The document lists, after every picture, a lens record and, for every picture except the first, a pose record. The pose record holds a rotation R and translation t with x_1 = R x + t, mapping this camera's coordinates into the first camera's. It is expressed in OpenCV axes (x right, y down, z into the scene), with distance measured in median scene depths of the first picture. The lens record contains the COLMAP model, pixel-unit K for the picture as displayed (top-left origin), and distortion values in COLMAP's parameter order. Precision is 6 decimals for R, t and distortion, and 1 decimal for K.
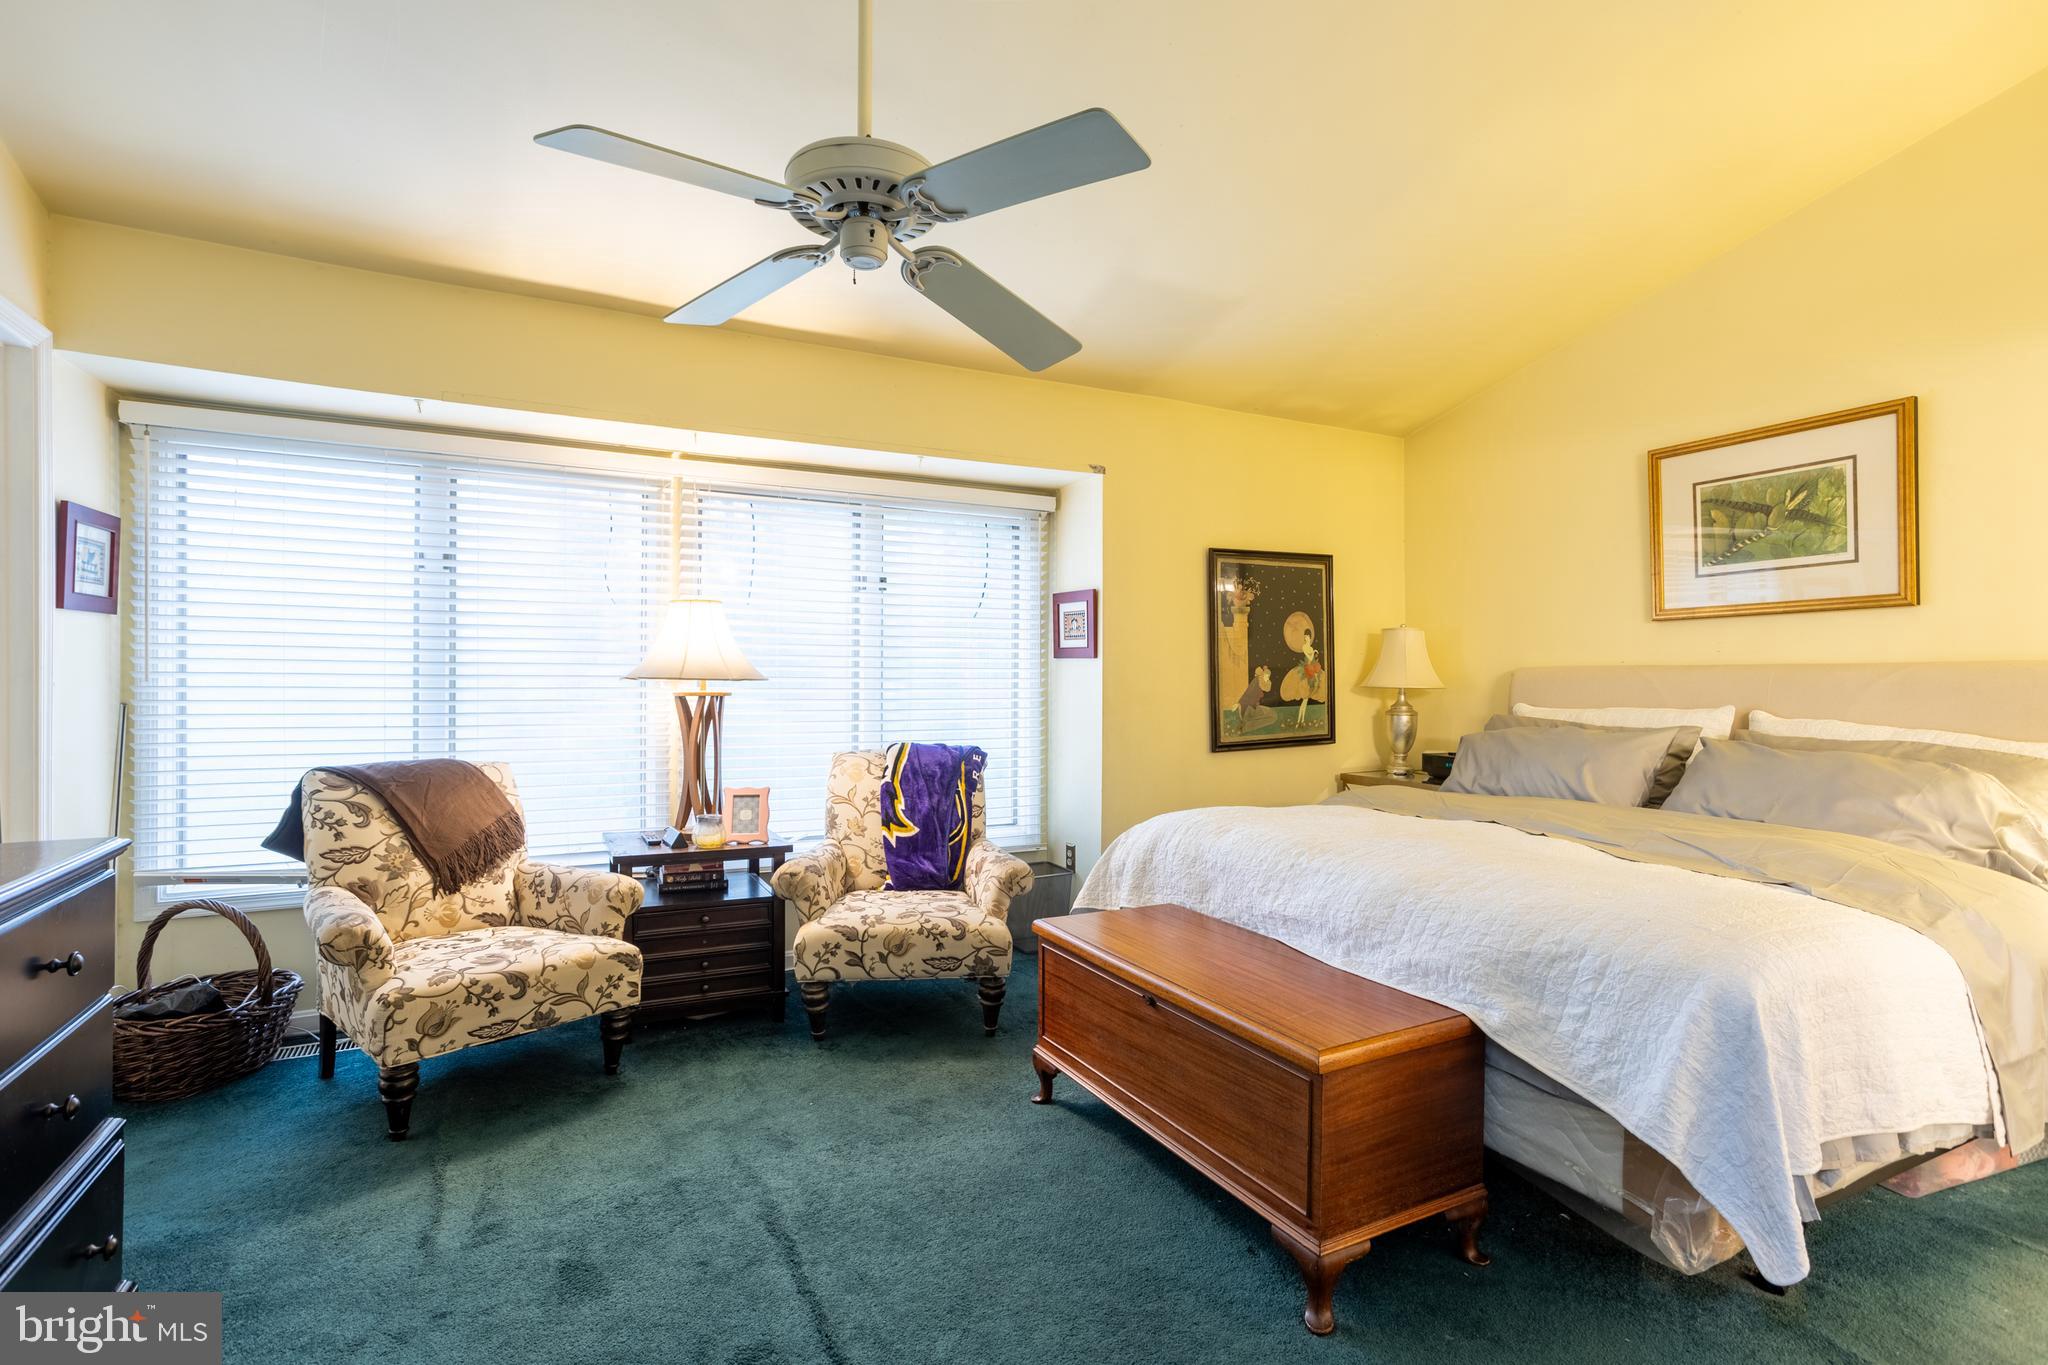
lens RADIAL K [[985.9, 0, 1022.8], [0, 985.9, 688.2], [0, 0, 1]] dist [-0.045616, 0.029912]
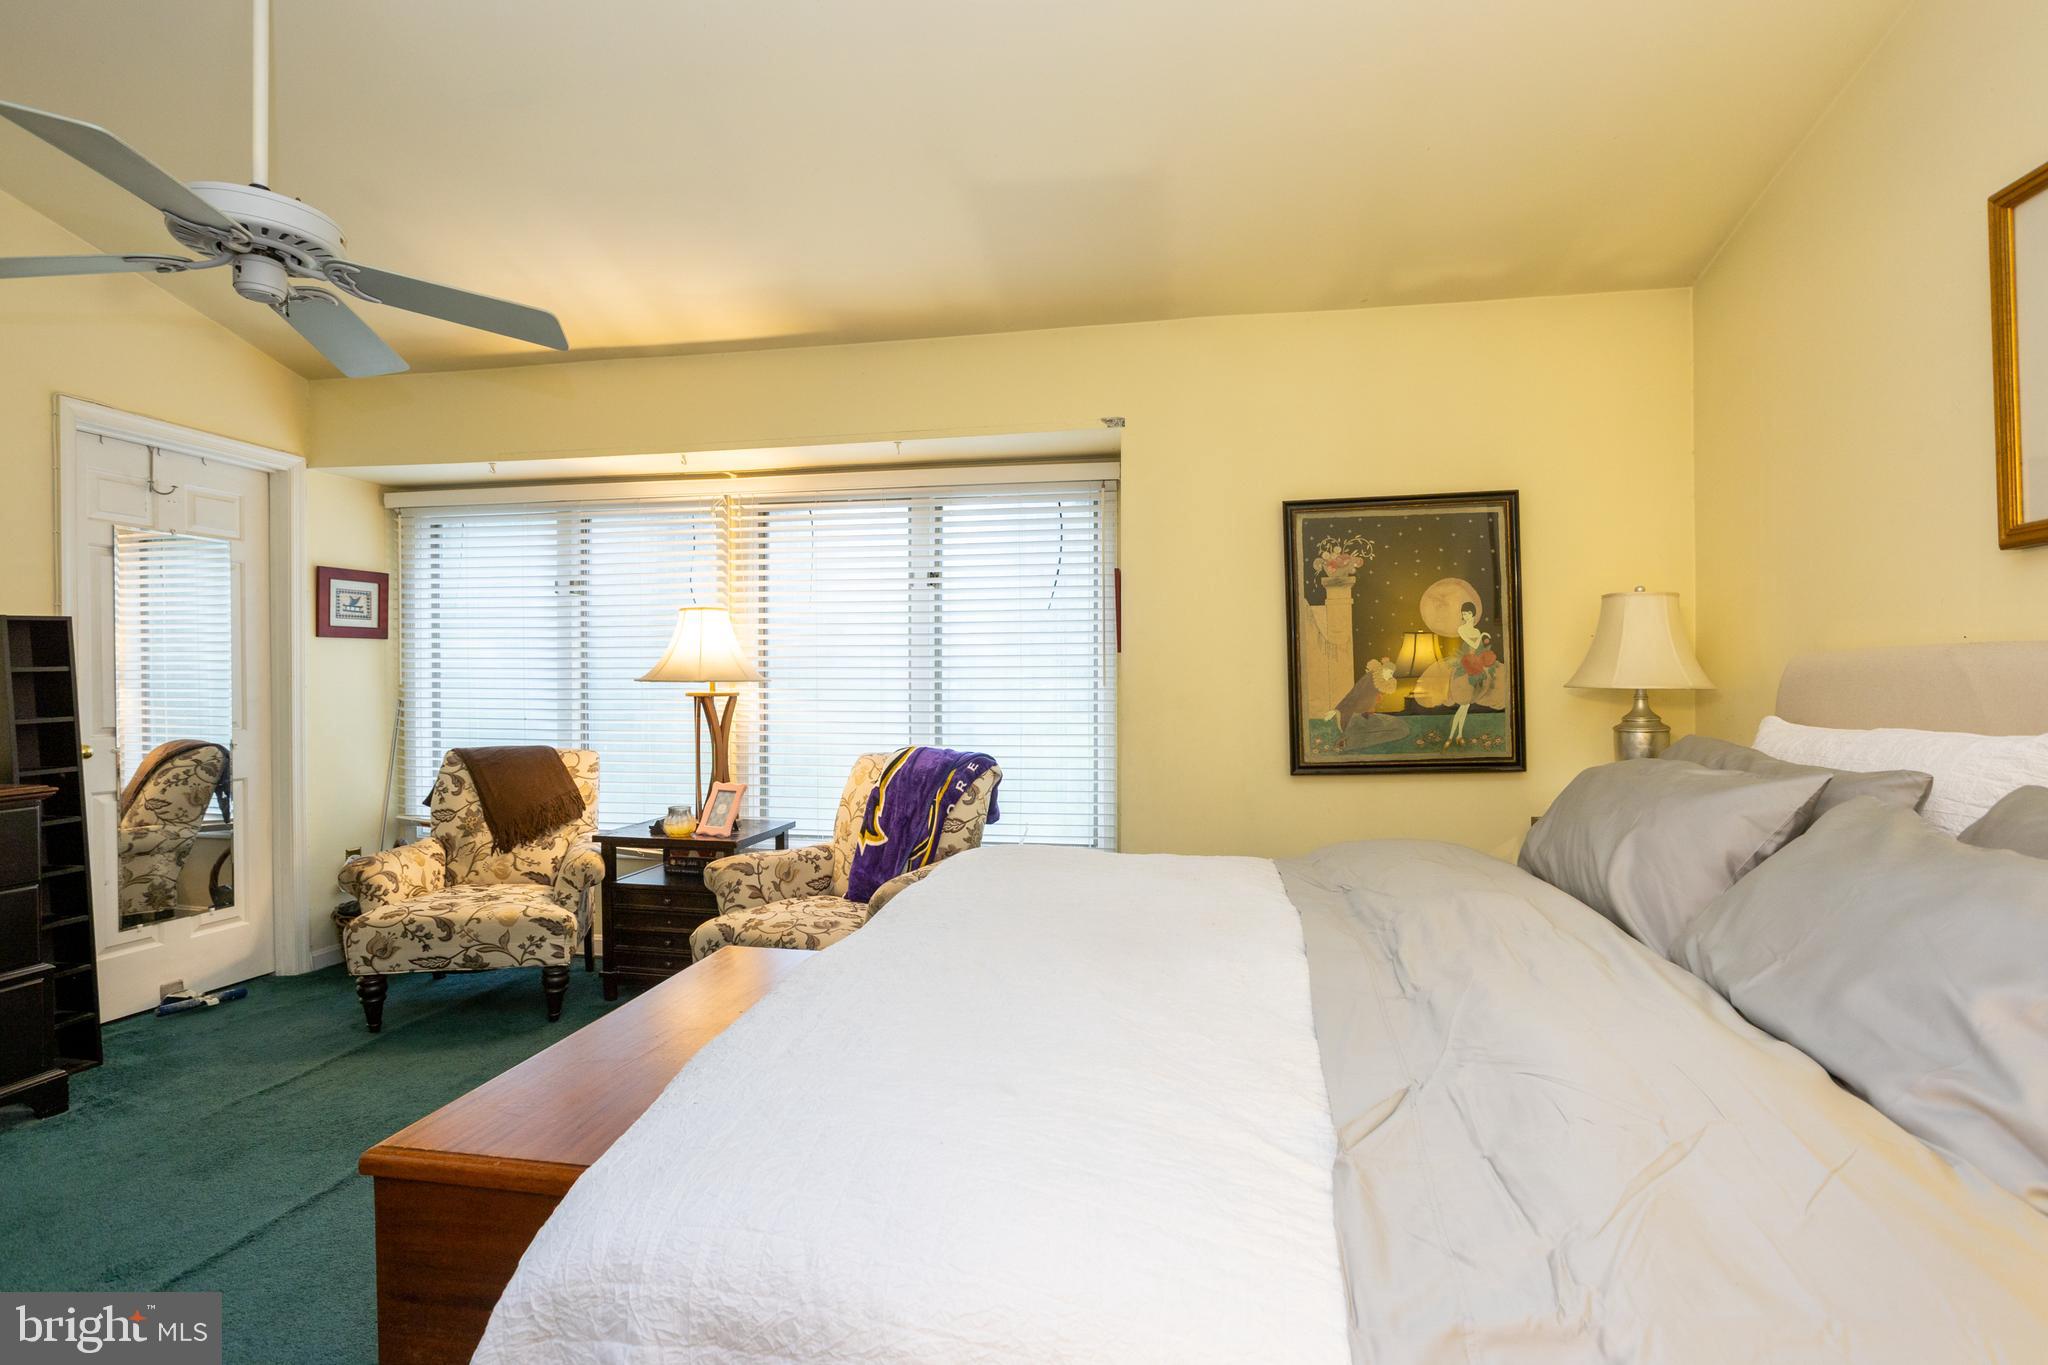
lens RADIAL K [[996.5, 0, 1026.8], [0, 996.5, 687.9], [0, 0, 1]] dist [-0.068565, 0.046520]
pose [[0.790115, -0.000009, -0.612959, 0.604337], [0.000758, 0.999999, 0.000963, -0.001995], [0.612958, -0.001225, 0.790114, 0.347154]]
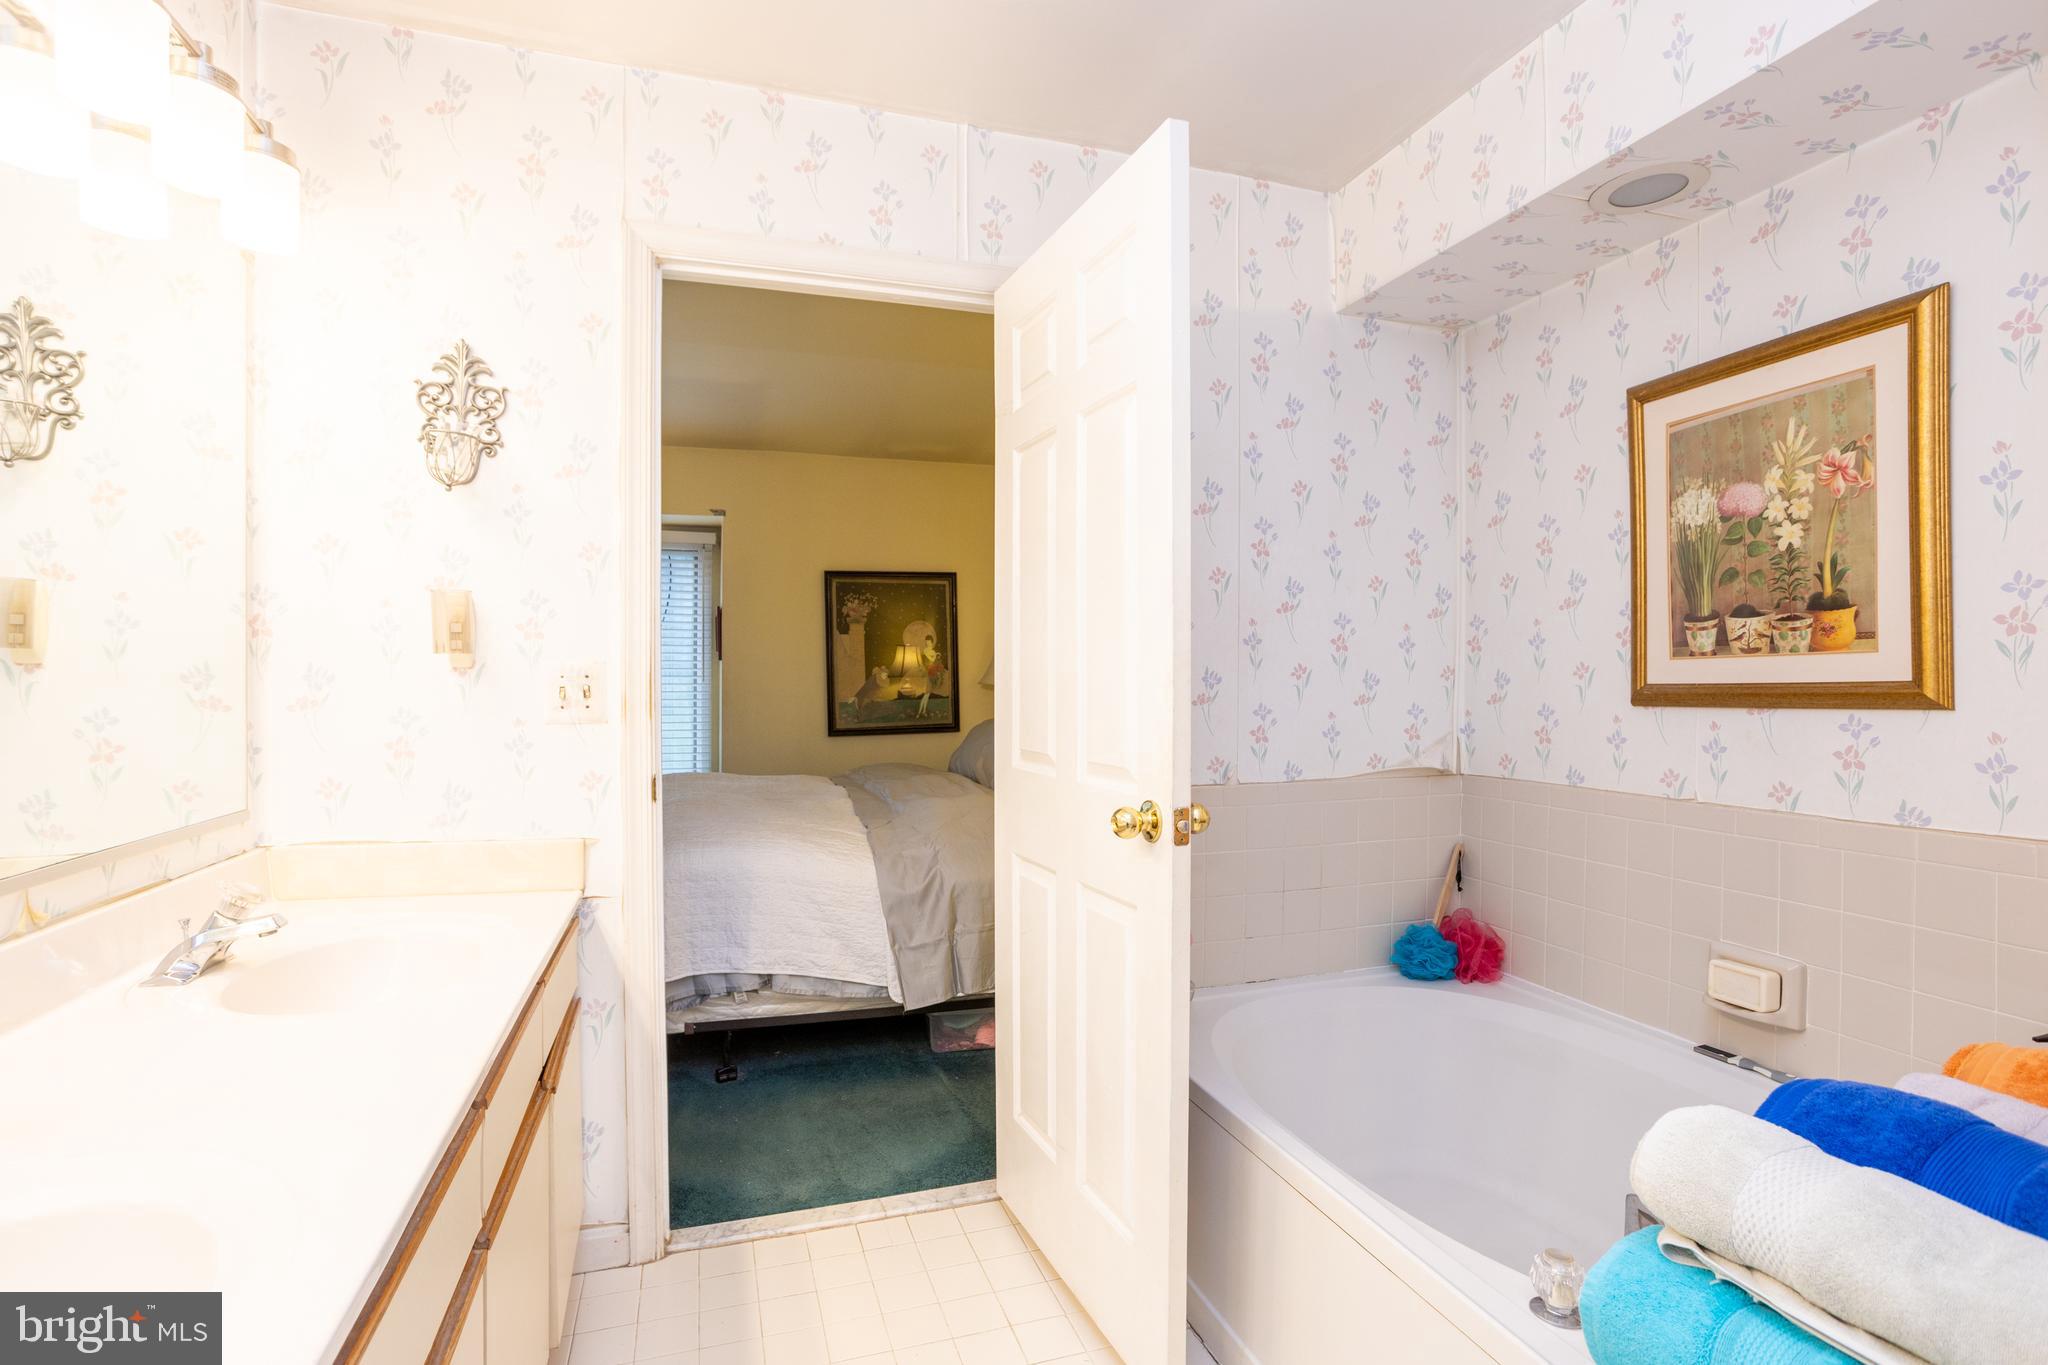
lens RADIAL K [[996.5, 0, 1026.8], [0, 996.5, 687.9], [0, 0, 1]] dist [-0.068565, 0.046520]
pose [[0.985681, 0.003824, -0.168577, 0.791130], [-0.003376, 0.999990, 0.002945, 0.000143], [0.168586, -0.002333, 0.985684, -0.227423]]
